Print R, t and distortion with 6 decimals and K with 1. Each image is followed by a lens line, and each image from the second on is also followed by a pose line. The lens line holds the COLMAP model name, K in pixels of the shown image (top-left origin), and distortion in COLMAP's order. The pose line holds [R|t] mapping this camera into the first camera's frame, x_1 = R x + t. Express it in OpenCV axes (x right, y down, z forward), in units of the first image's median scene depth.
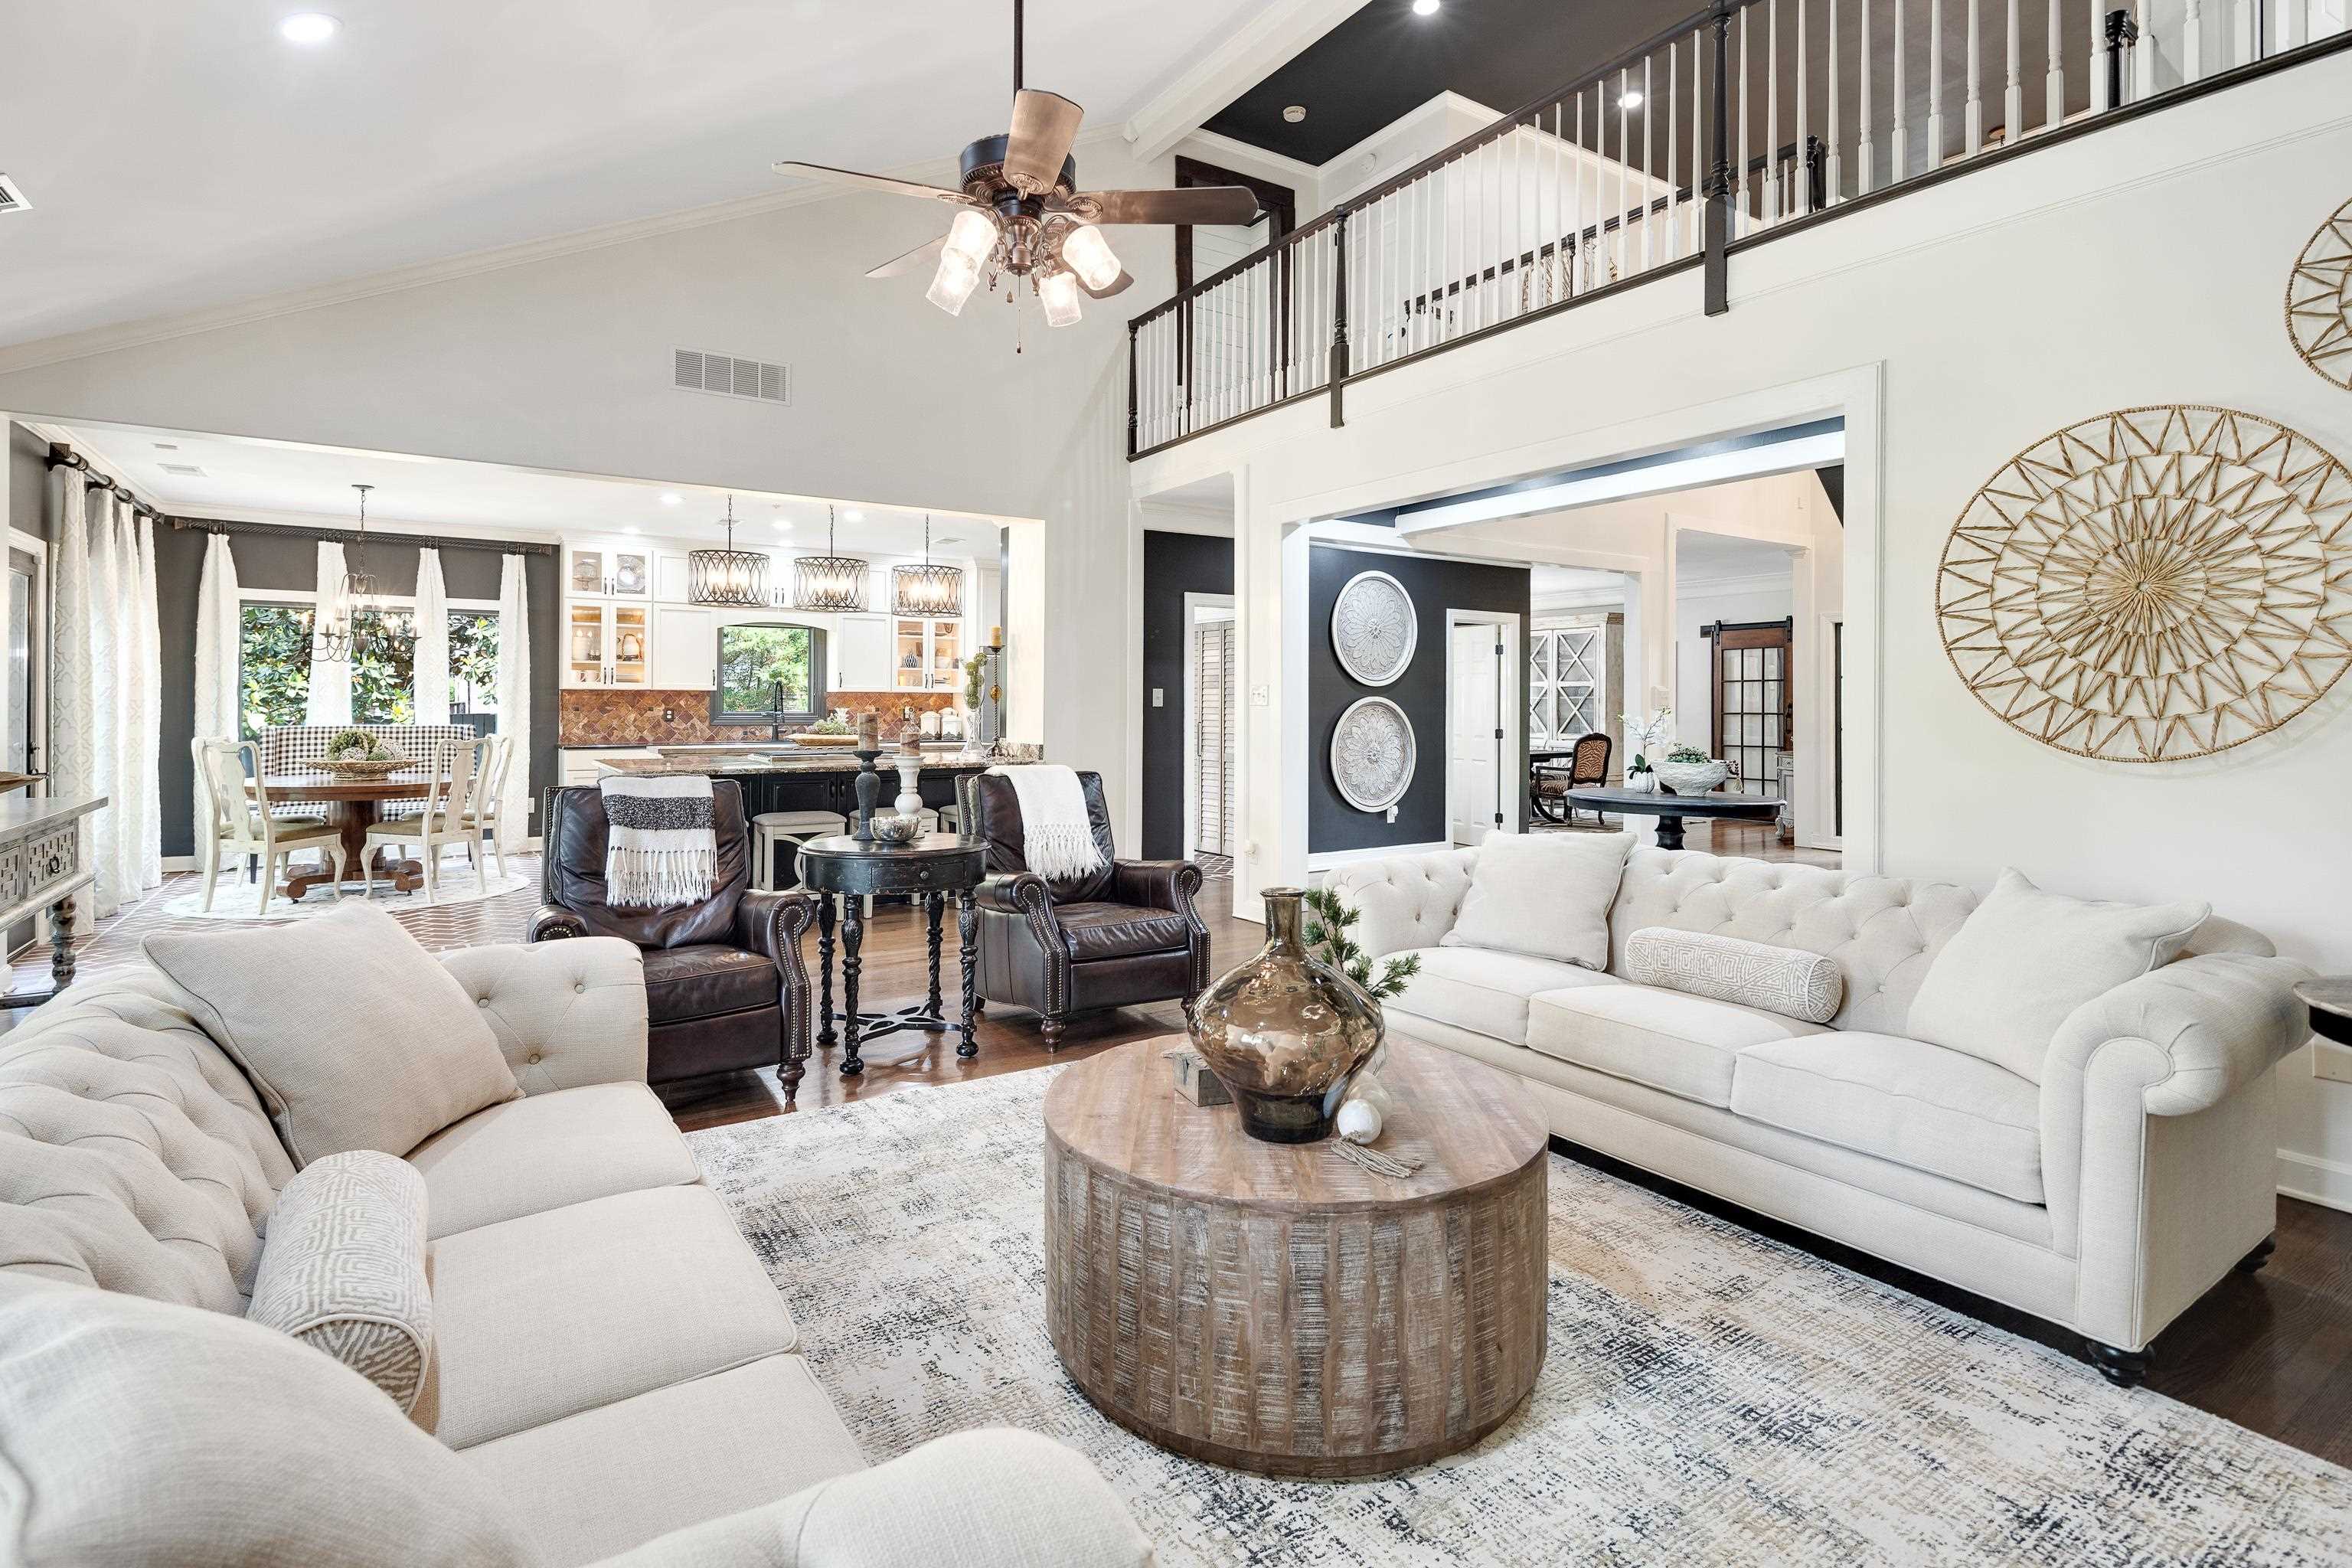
lens RADIAL K [[1129.2, 0, 1173.4], [0, 1129.2, 701.3], [0, 0, 1]] dist [-0.000330, -0.002915]
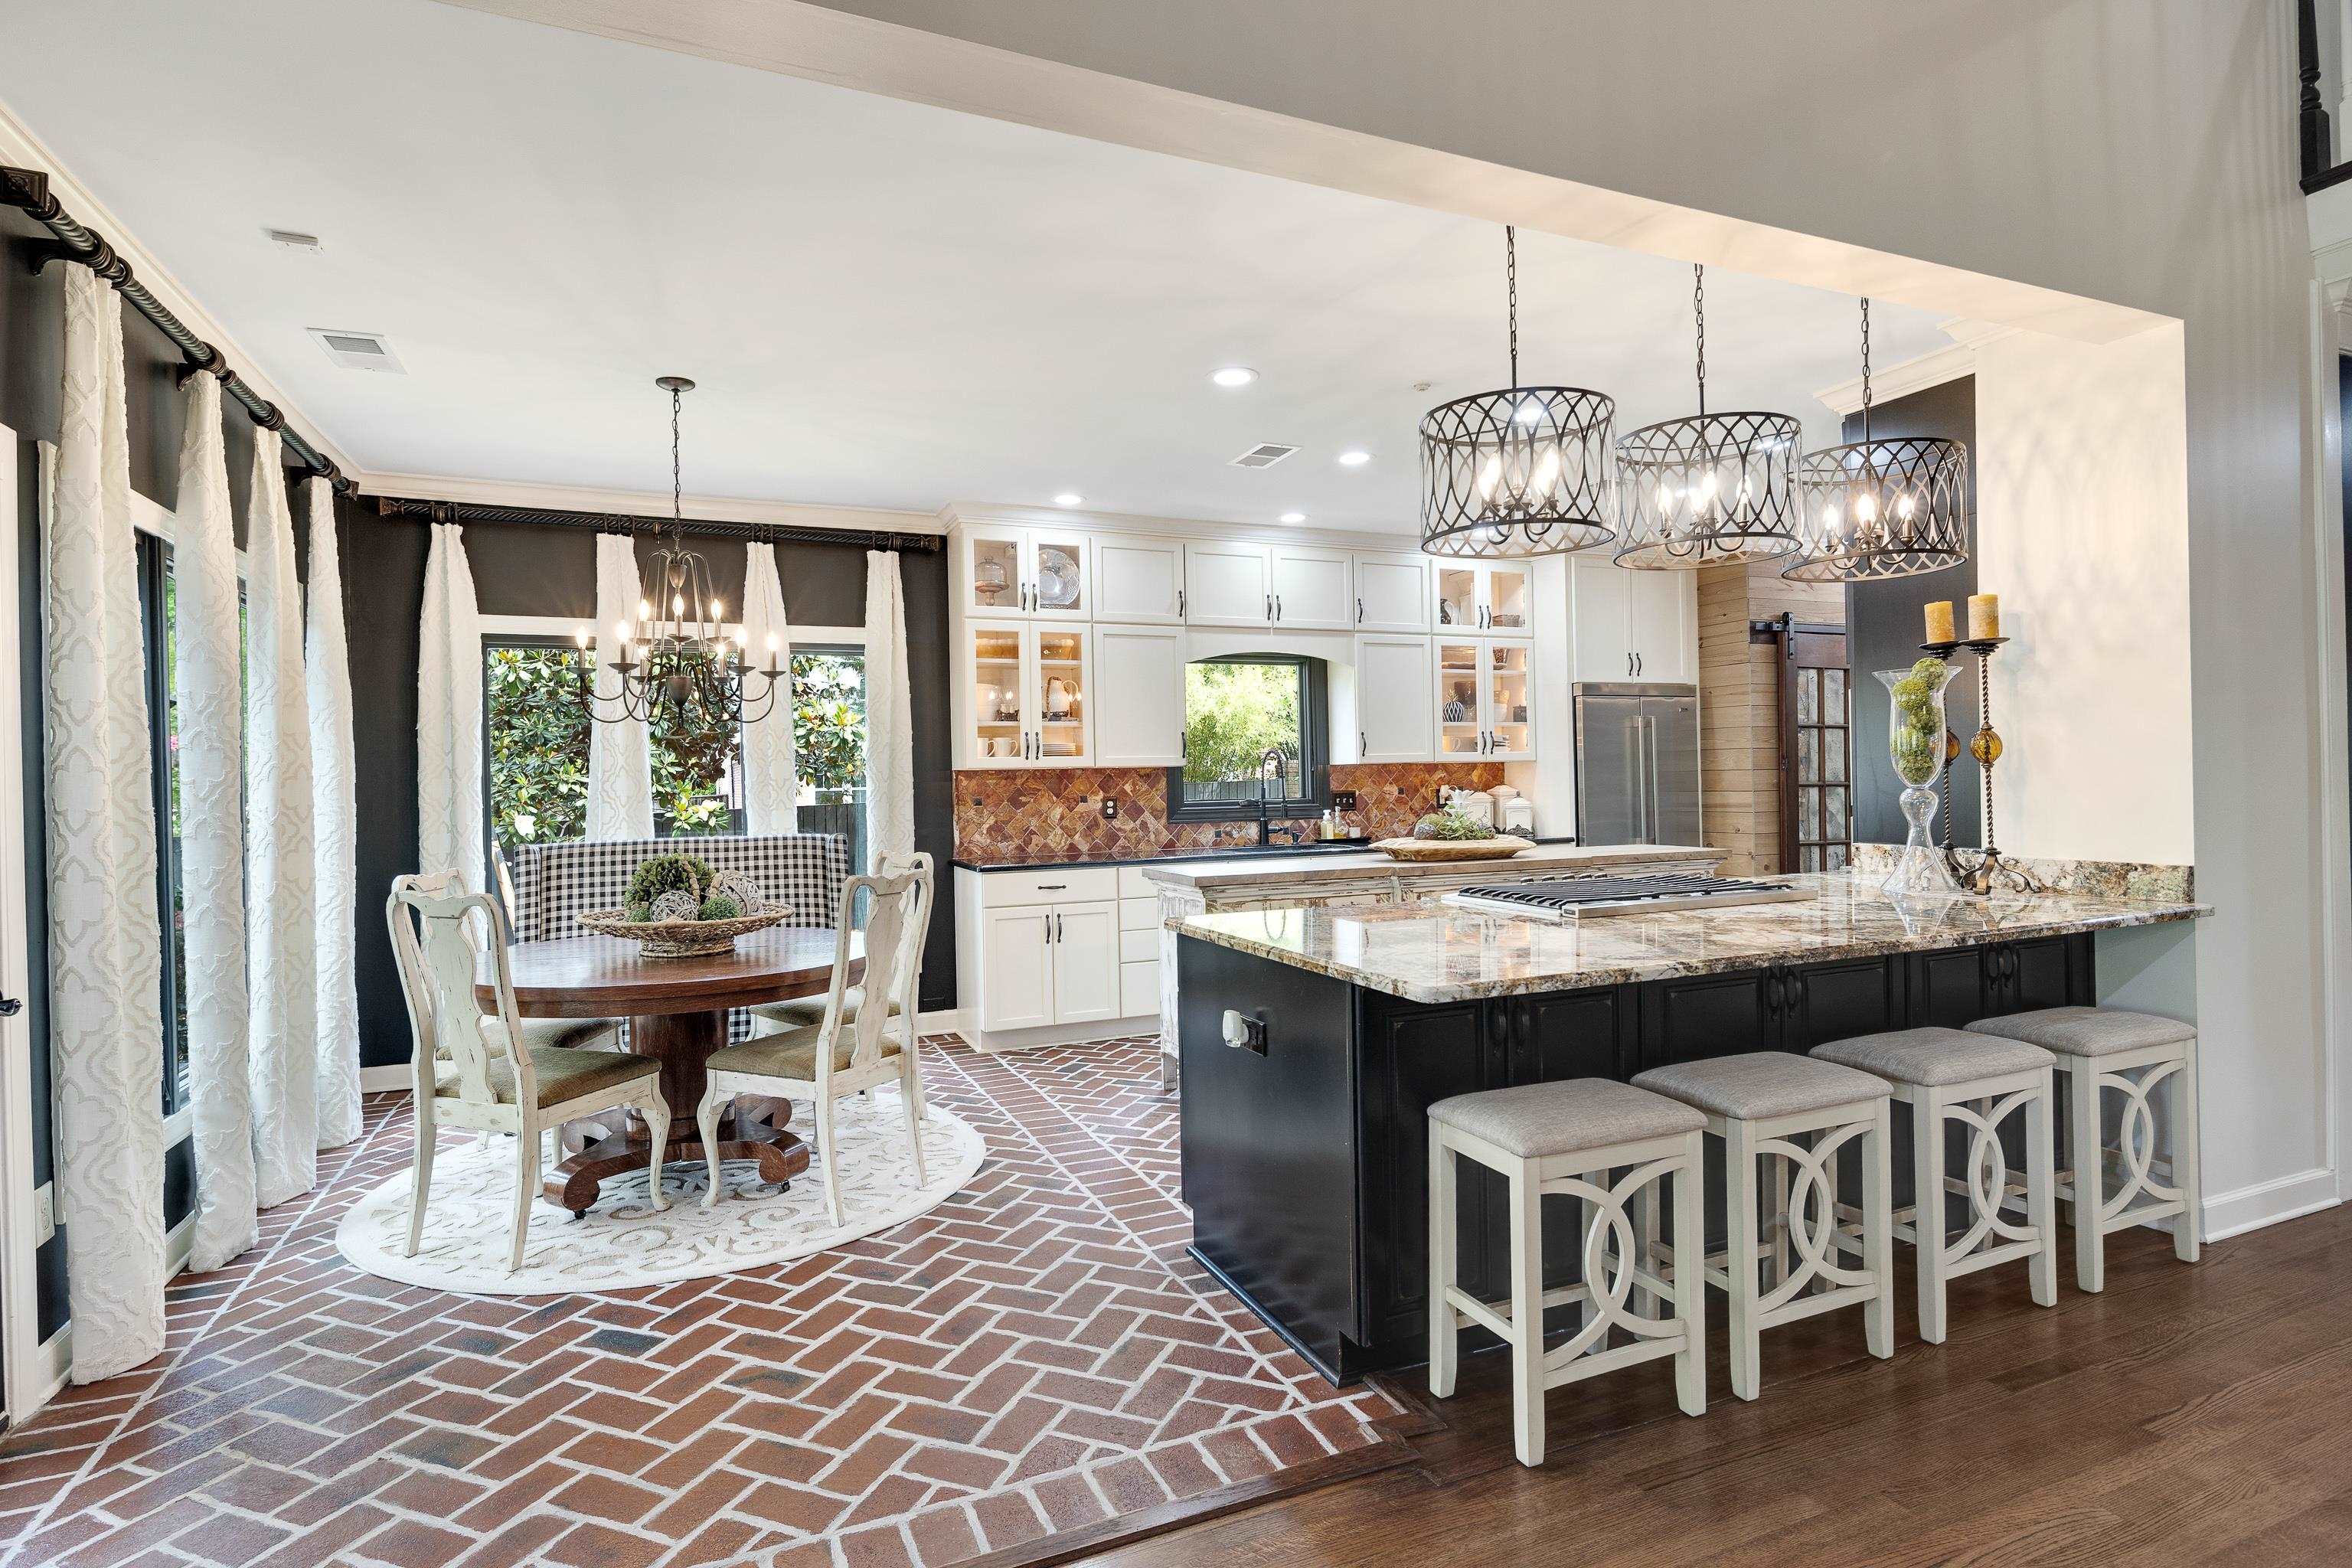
lens RADIAL K [[1129.2, 0, 1168.0], [0, 1129.2, 782.5], [0, 0, 1]] dist [-0.000330, -0.002915]
pose [[0.984639, -0.025800, -0.172684, -0.333386], [0.026359, 0.999652, 0.000946, -0.001711], [0.172600, -0.005483, 0.984977, 0.428226]]
